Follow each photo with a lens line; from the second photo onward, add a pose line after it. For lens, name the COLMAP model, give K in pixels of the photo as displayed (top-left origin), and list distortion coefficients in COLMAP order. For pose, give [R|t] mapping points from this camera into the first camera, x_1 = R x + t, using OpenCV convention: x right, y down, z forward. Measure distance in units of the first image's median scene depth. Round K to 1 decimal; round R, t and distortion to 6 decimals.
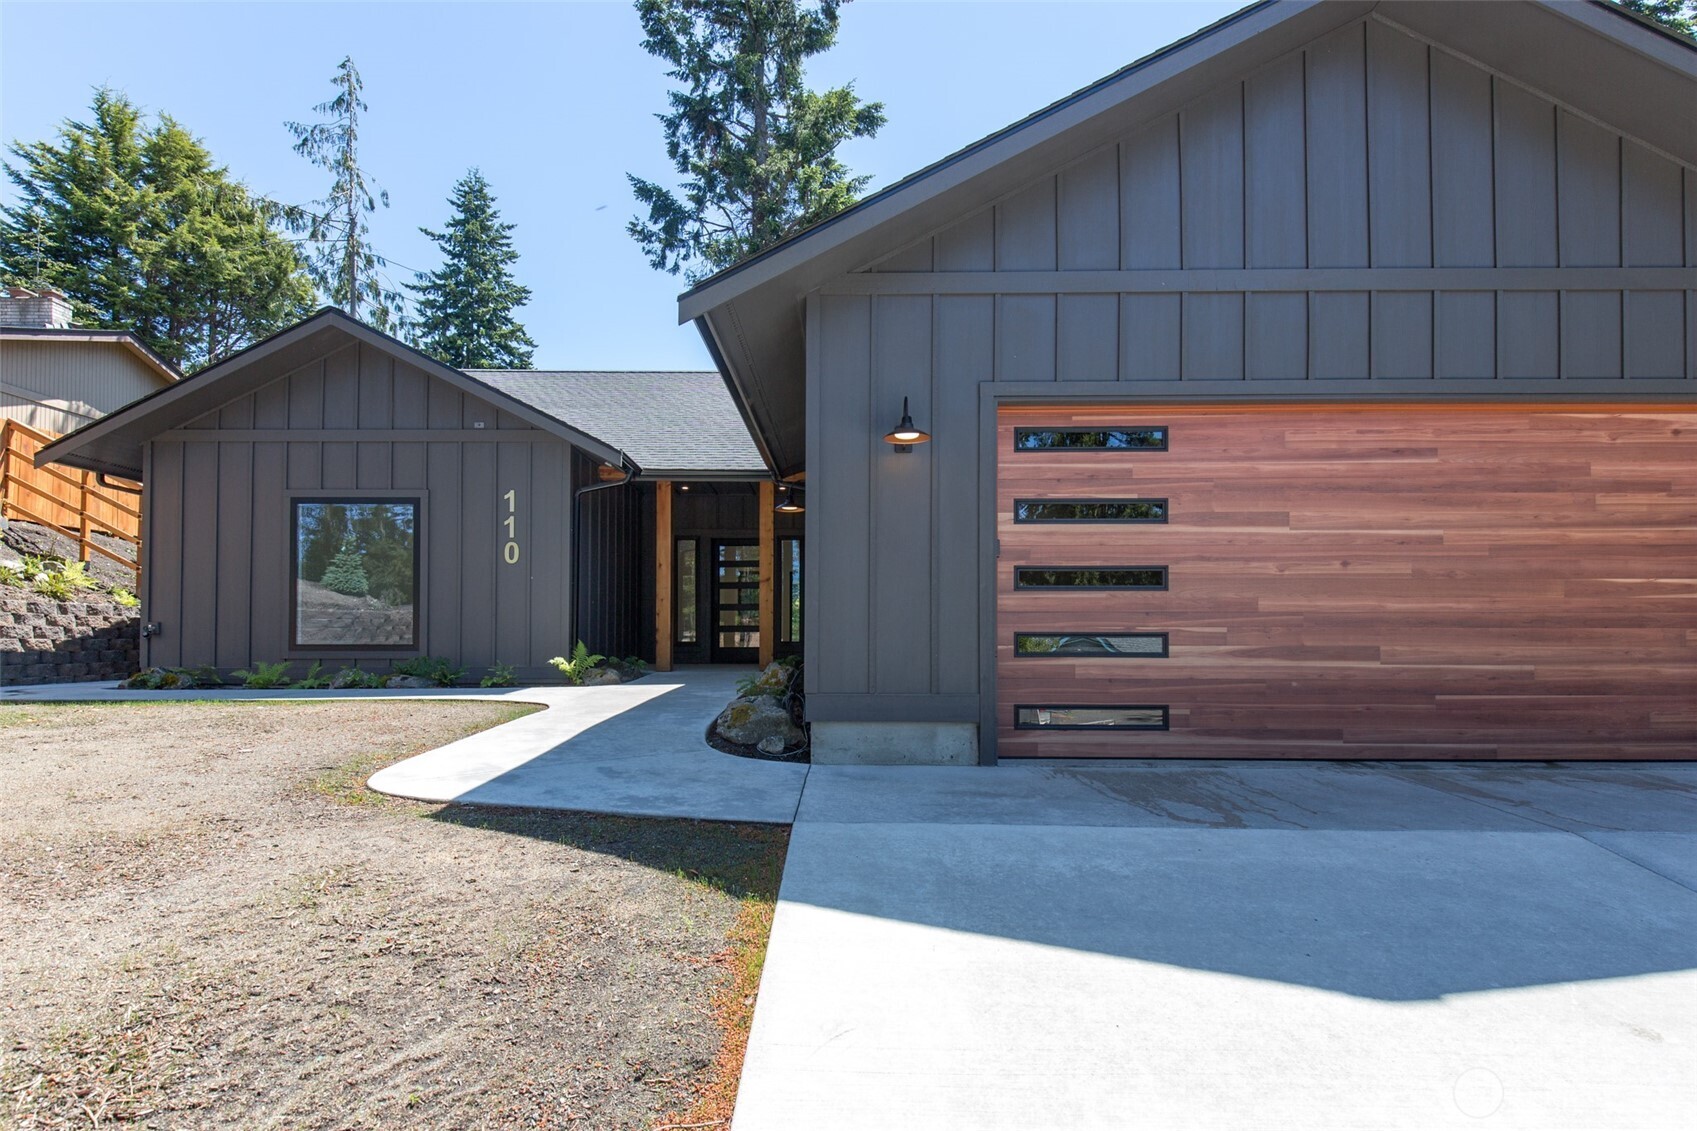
lens RADIAL K [[820.2, 0, 848.3], [0, 820.2, 630.8], [0, 0, 1]] dist [0.000261, -0.001770]
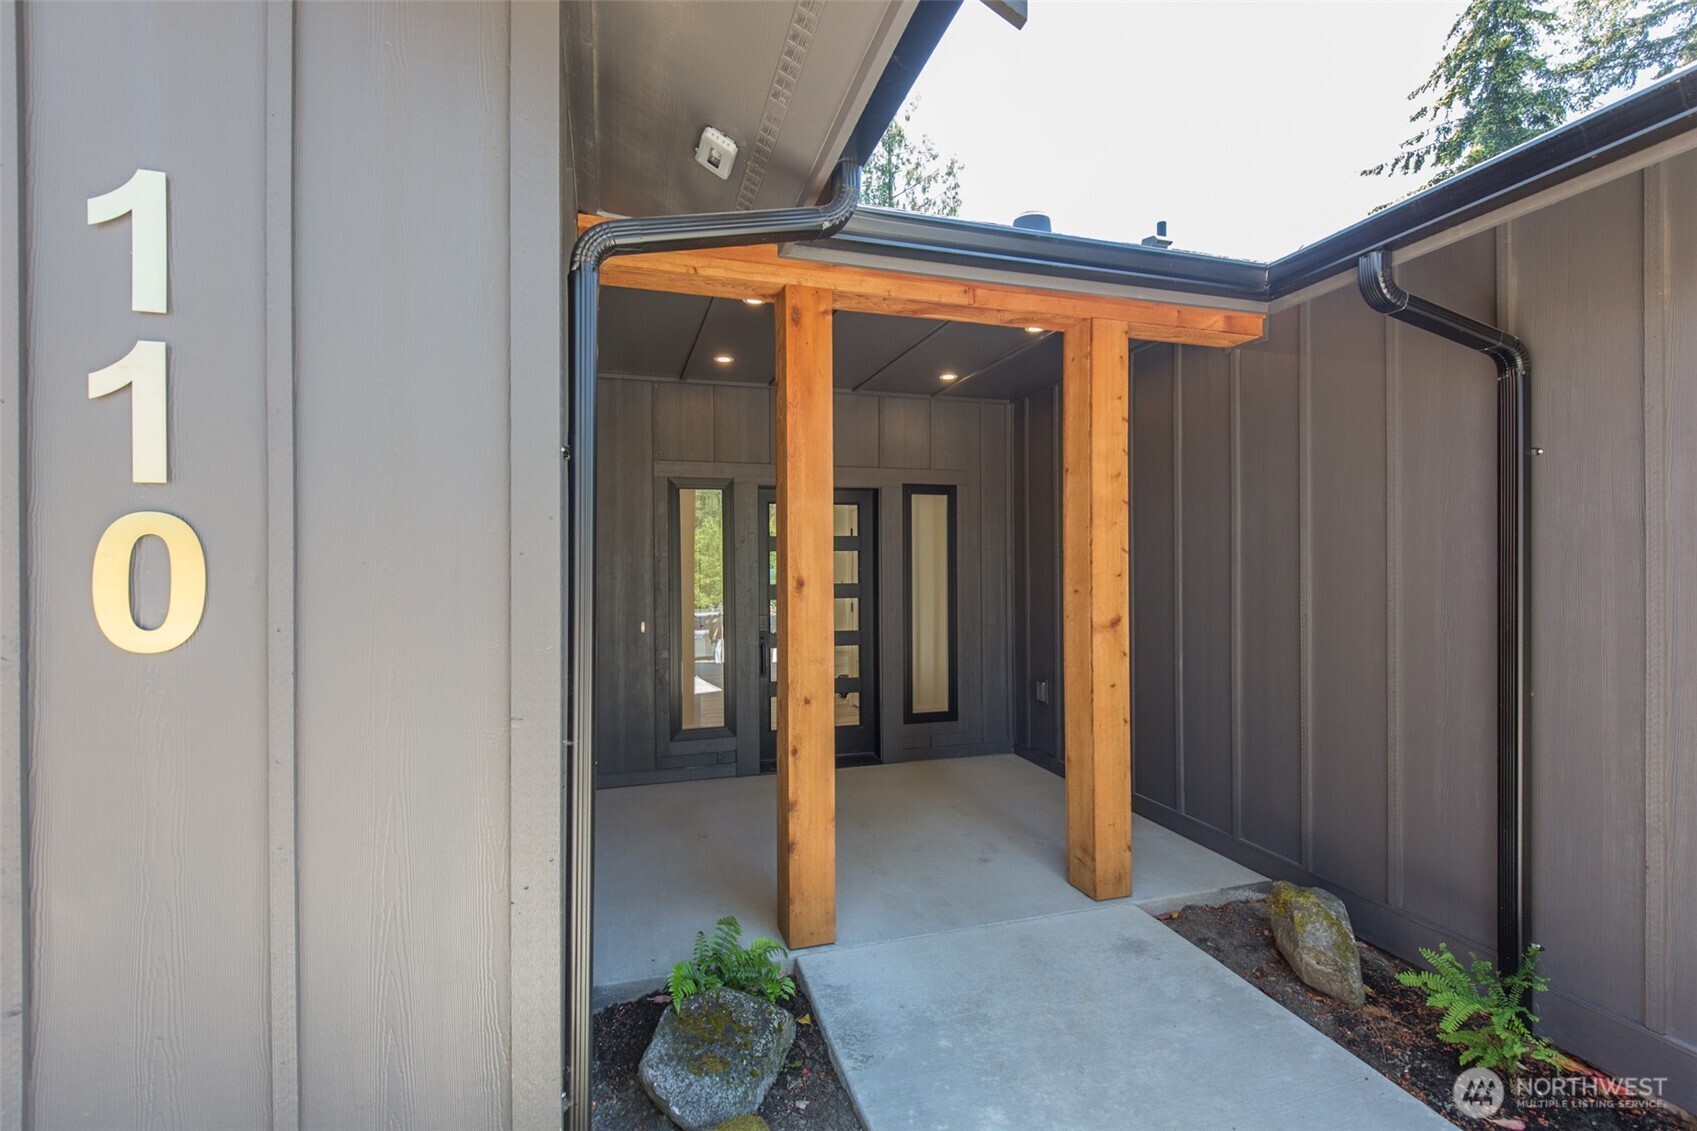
lens RADIAL K [[758.1, 0, 856.3], [0, 758.1, 568.5], [0, 0, 1]] dist [0.021954, -0.017838]
pose [[0.955433, -0.006079, 0.295144, -0.349957], [0.004470, 0.999971, 0.006126, -0.105018], [-0.295173, -0.004533, 0.955433, 0.884969]]
